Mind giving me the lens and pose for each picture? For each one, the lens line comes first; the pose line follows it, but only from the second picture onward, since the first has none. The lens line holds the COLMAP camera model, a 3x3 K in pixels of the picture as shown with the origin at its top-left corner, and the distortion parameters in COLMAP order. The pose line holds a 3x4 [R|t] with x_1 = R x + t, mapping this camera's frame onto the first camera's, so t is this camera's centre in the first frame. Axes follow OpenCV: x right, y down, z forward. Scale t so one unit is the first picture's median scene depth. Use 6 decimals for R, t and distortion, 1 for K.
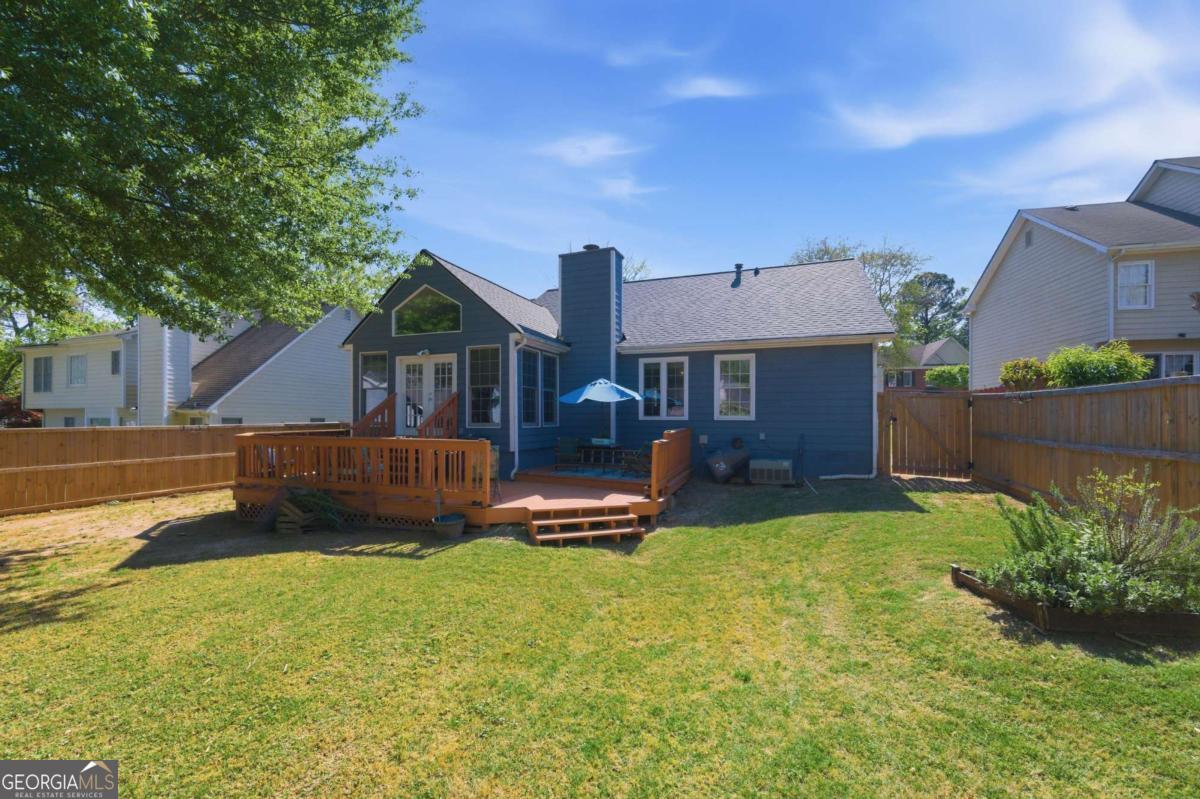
lens RADIAL K [[468.2, 0, 600.0], [0, 468.2, 399.5], [0, 0, 1]] dist [0.001711, 0.000130]
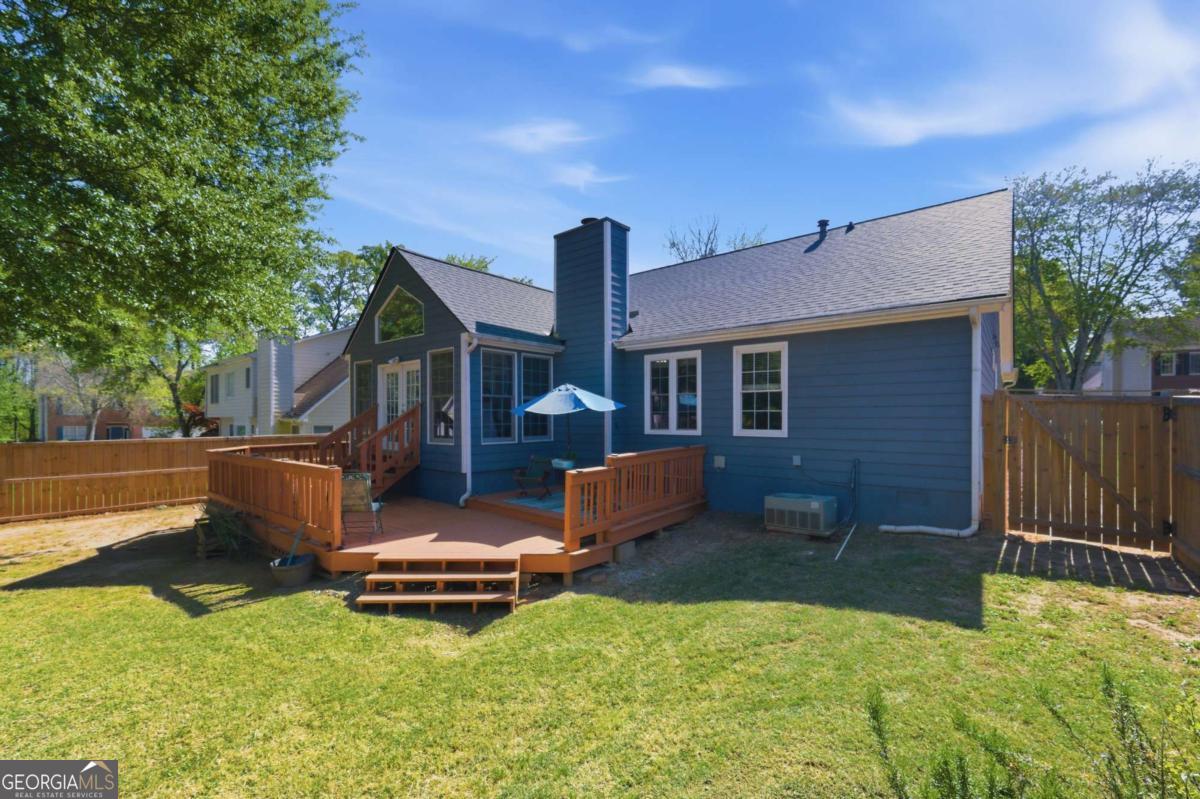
lens RADIAL K [[490.1, 0, 600.9], [0, 490.1, 405.3], [0, 0, 1]] dist [0.000073, -0.000105]
pose [[0.947936, -0.012199, -0.318227, 0.327866], [0.015817, 0.999836, 0.008790, -0.015184], [0.318067, -0.013366, 0.947974, 0.239423]]
